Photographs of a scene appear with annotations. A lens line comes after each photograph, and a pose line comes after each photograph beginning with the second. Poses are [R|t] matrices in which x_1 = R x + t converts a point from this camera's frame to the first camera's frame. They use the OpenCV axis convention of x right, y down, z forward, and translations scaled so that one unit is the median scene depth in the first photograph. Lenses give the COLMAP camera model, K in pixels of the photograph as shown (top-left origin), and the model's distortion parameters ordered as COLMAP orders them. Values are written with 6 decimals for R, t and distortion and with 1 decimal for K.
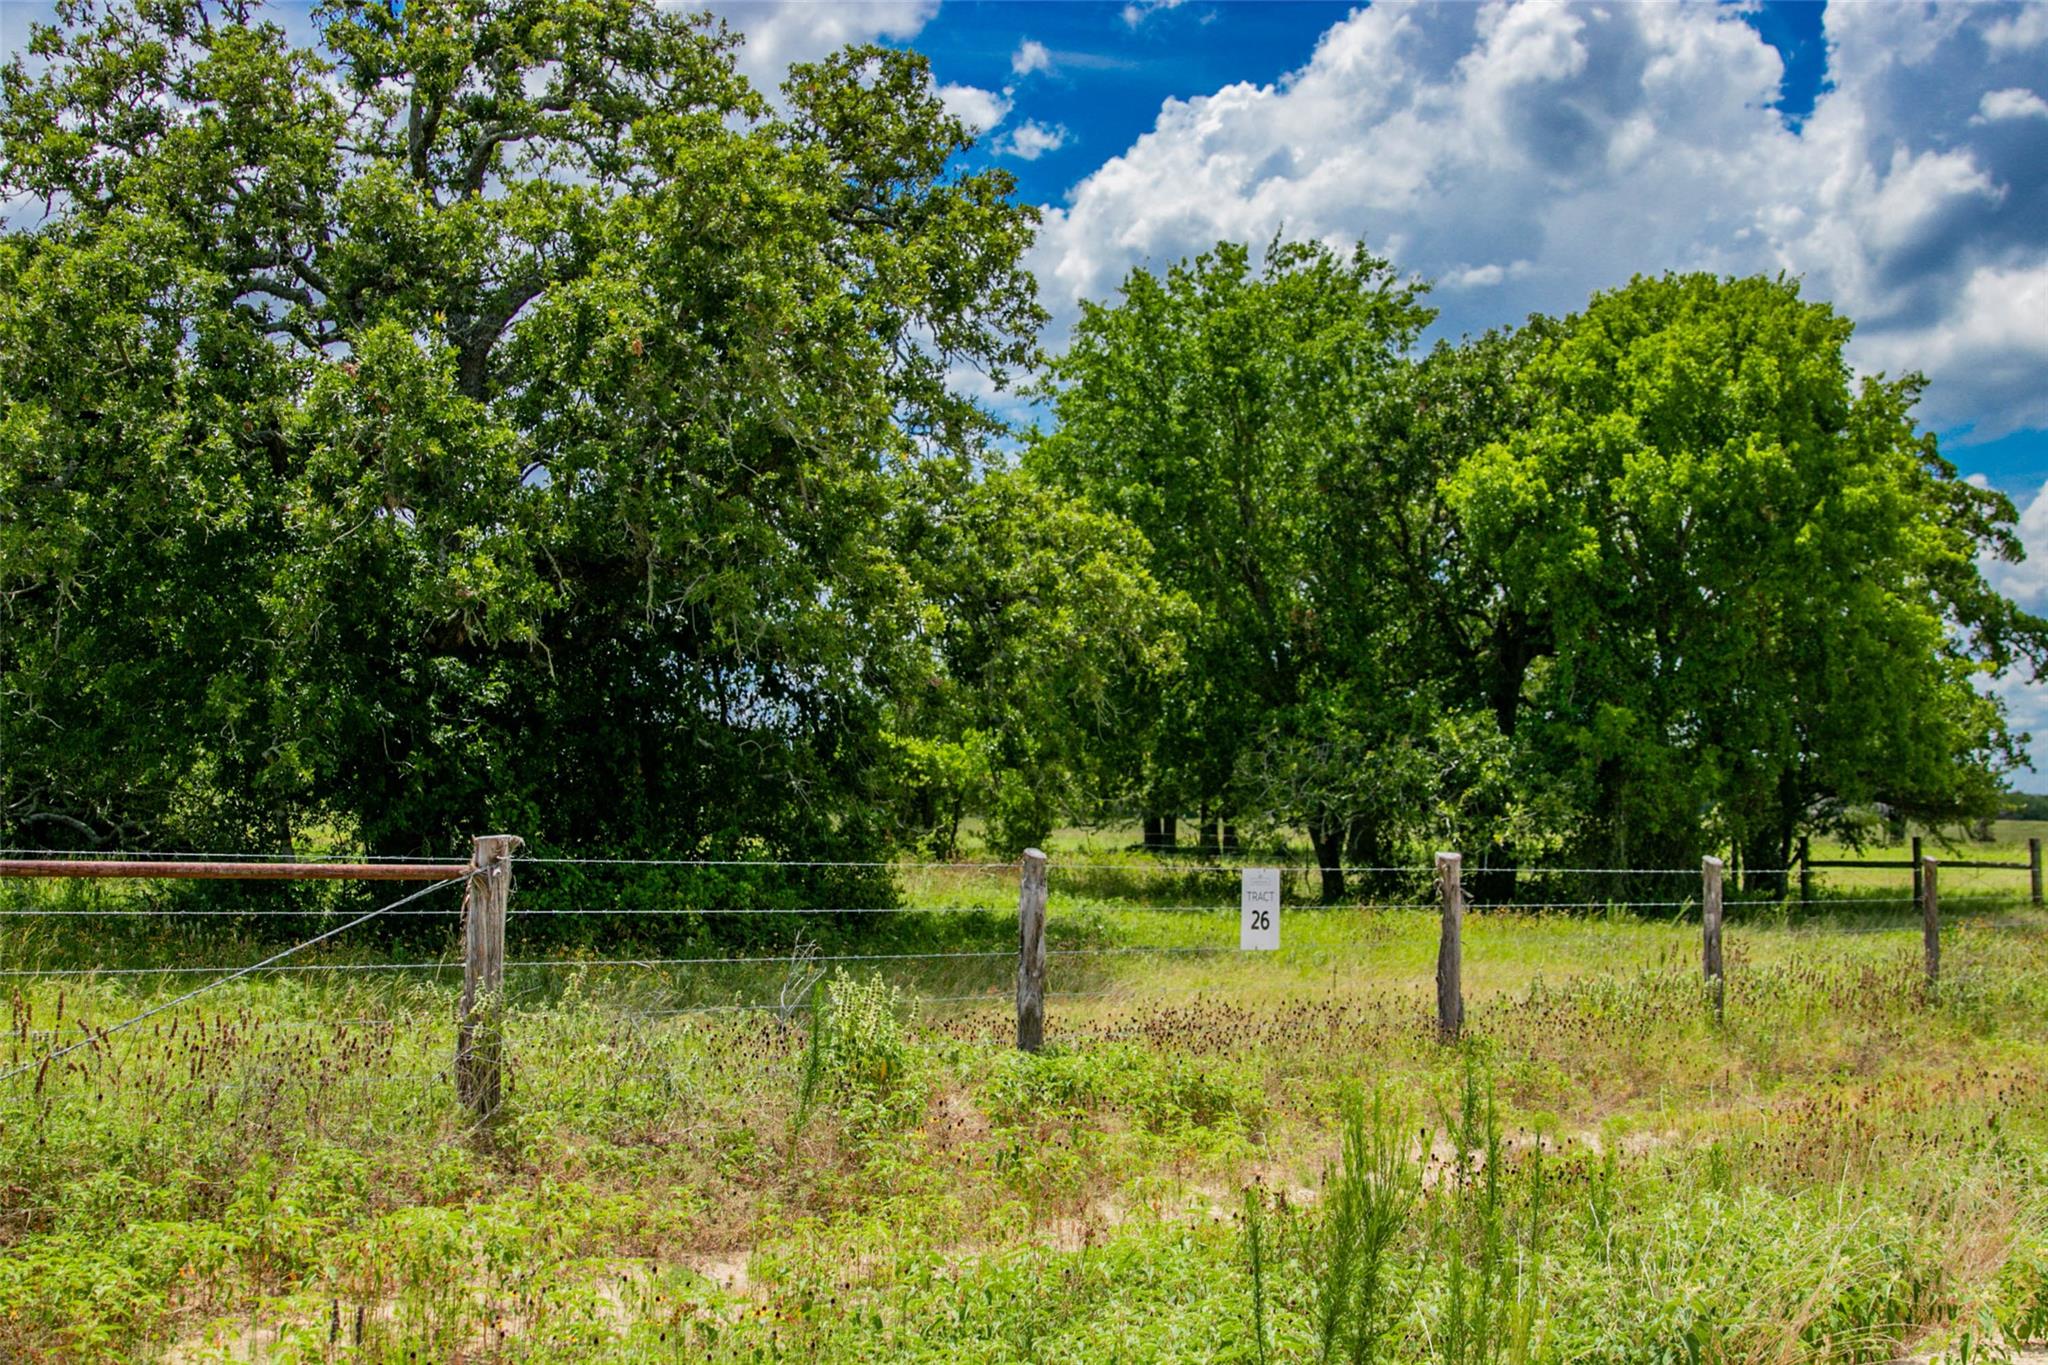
lens RADIAL K [[2383.4, 0, 1024.0], [0, 2383.4, 682.5], [0, 0, 1]] dist [-0.103423, 0.106105]
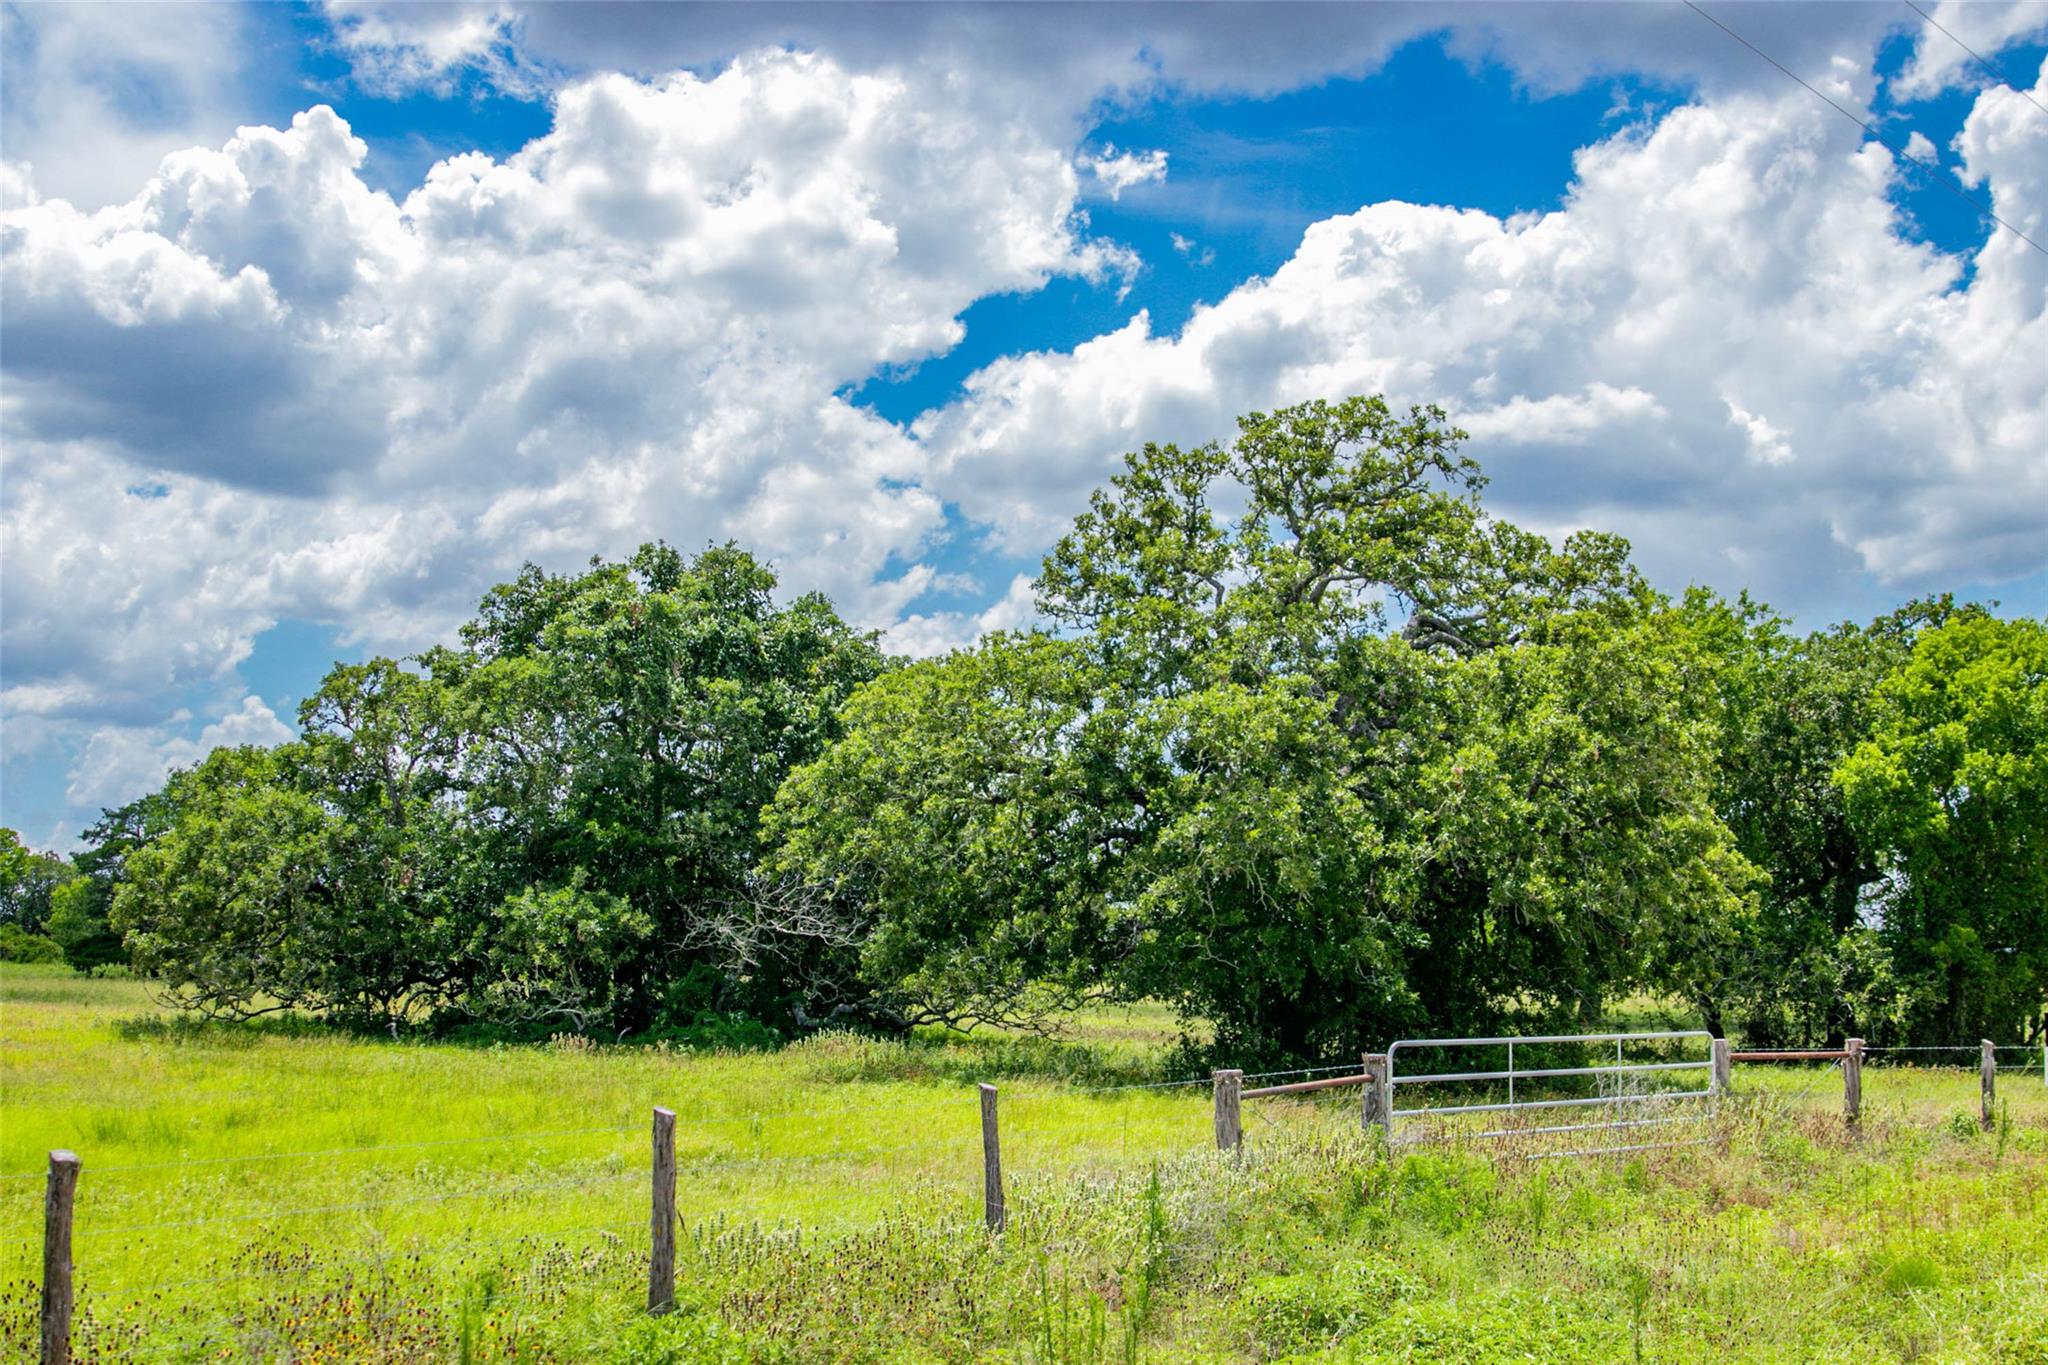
lens RADIAL K [[2320.0, 0, 1024.0], [0, 2320.0, 682.5], [0, 0, 1]] dist [-0.091417, 0.077478]
pose [[0.999994, 0.003425, -0.001124, -0.319363], [-0.003494, 0.997668, -0.068159, -0.041057], [0.000888, 0.068162, 0.997674, -0.406591]]
